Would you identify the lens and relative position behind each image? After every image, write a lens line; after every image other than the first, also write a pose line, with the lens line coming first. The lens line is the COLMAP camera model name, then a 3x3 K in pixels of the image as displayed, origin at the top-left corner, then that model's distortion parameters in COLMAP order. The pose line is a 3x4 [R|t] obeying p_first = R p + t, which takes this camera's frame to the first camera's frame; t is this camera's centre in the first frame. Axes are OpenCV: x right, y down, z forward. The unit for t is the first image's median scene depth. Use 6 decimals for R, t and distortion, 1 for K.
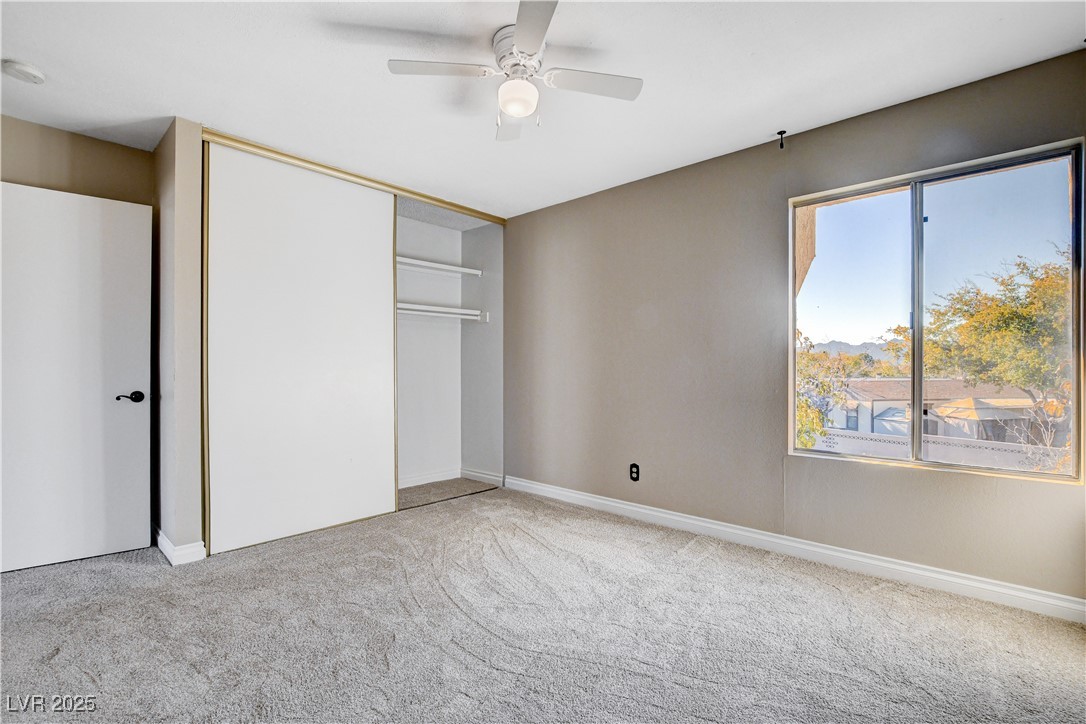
lens RADIAL K [[483.1, 0, 543.0], [0, 483.1, 362.0], [0, 0, 1]] dist [-0.001135, -0.000310]
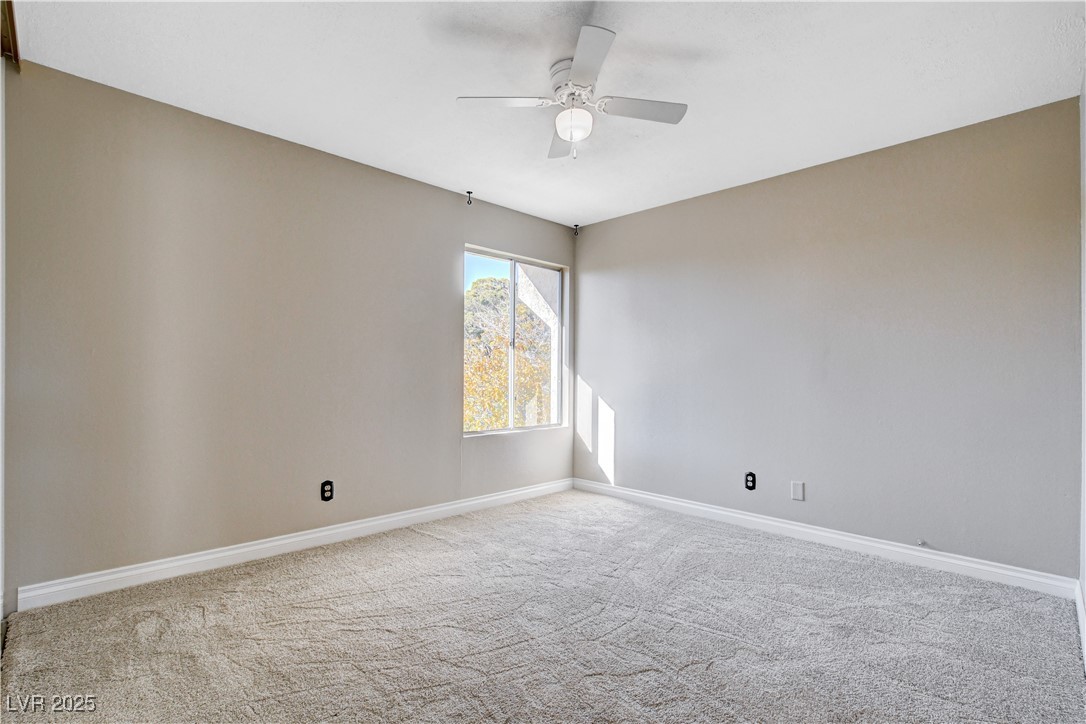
lens RADIAL K [[483.1, 0, 543.0], [0, 483.1, 362.0], [0, 0, 1]] dist [-0.001135, -0.000310]
pose [[0.103682, 0.020711, 0.994395, -0.778813], [-0.018253, 0.999654, -0.018917, 0.008479], [-0.994443, -0.016189, 0.104024, 0.648274]]
